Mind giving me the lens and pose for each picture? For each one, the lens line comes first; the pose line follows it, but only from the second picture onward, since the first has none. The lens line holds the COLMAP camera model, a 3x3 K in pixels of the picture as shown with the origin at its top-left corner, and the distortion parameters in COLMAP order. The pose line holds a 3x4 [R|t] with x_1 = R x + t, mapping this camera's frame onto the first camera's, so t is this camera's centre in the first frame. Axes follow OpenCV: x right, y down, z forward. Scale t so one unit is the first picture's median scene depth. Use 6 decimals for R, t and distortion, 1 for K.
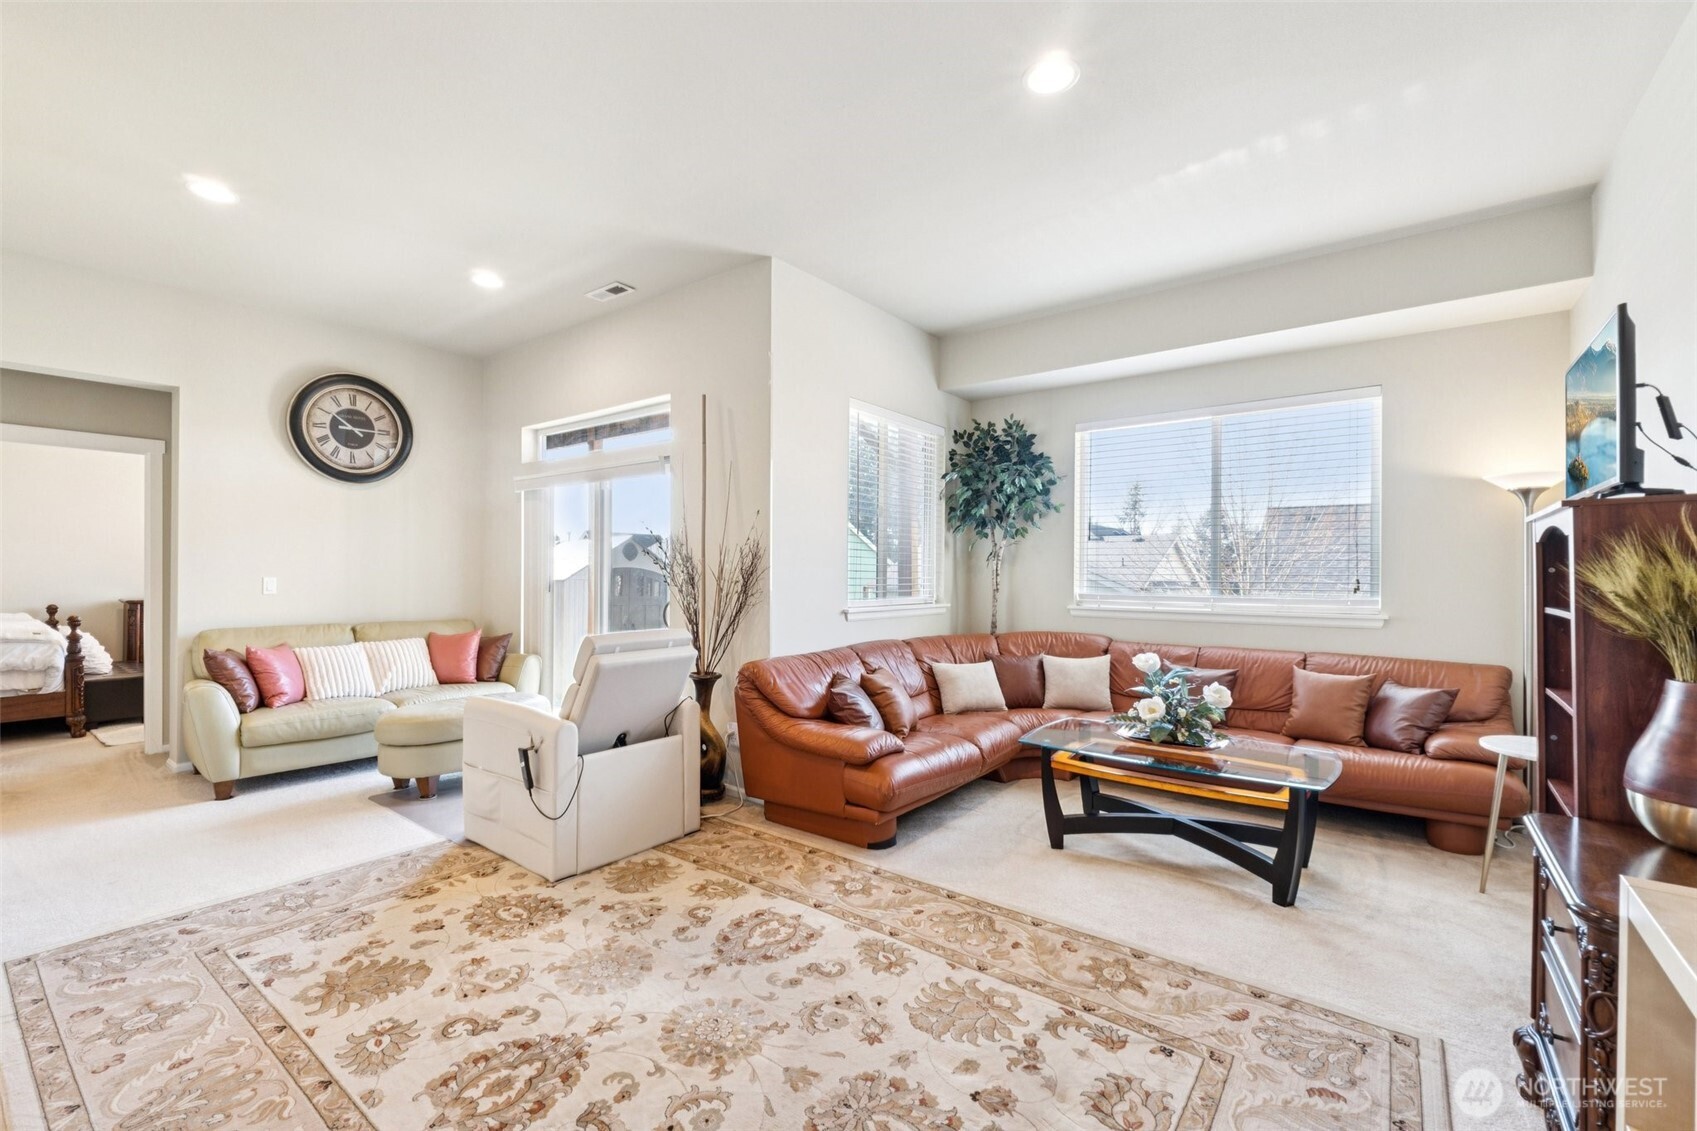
lens RADIAL K [[706.8, 0, 846.8], [0, 706.8, 570.3], [0, 0, 1]] dist [-0.004494, -0.000574]
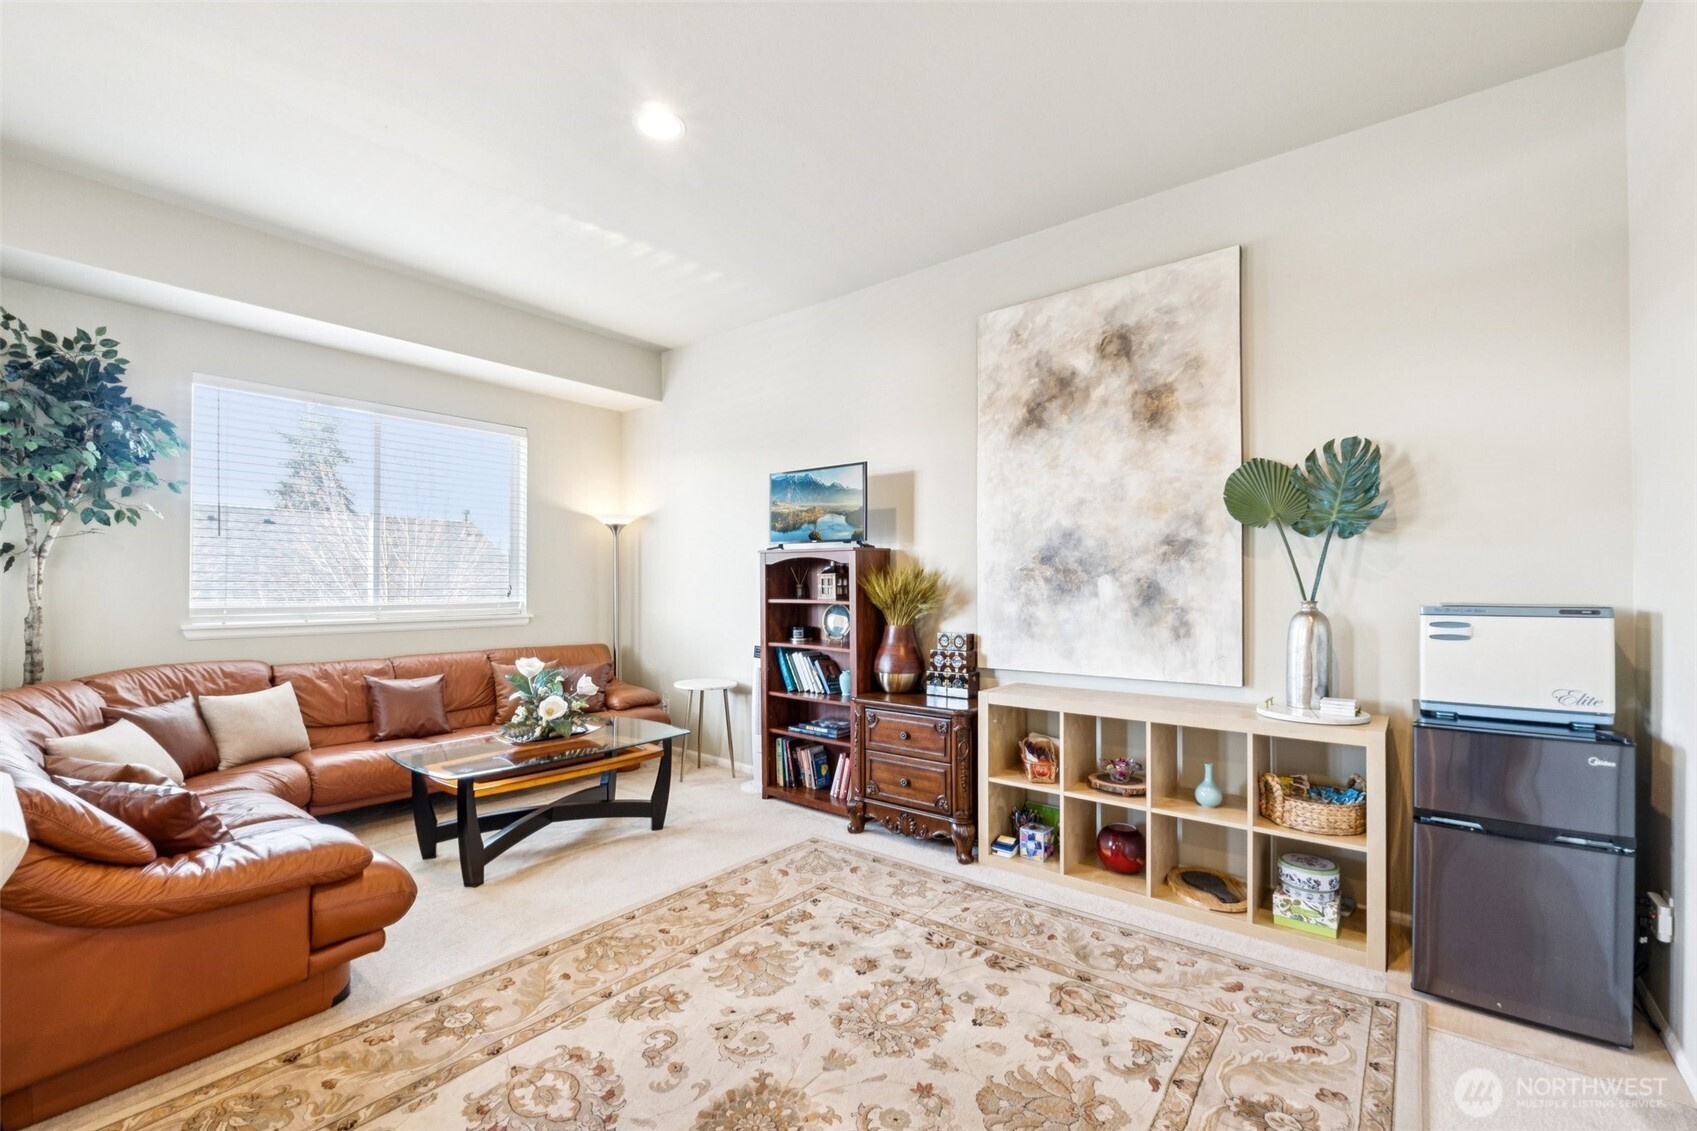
lens RADIAL K [[706.8, 0, 845.7], [0, 706.8, 576.9], [0, 0, 1]] dist [-0.004494, -0.000574]
pose [[0.026593, 0.007573, 0.999618, -0.743094], [-0.006356, 0.999952, -0.007406, 0.005042], [-0.999626, -0.006157, 0.026640, 0.639682]]
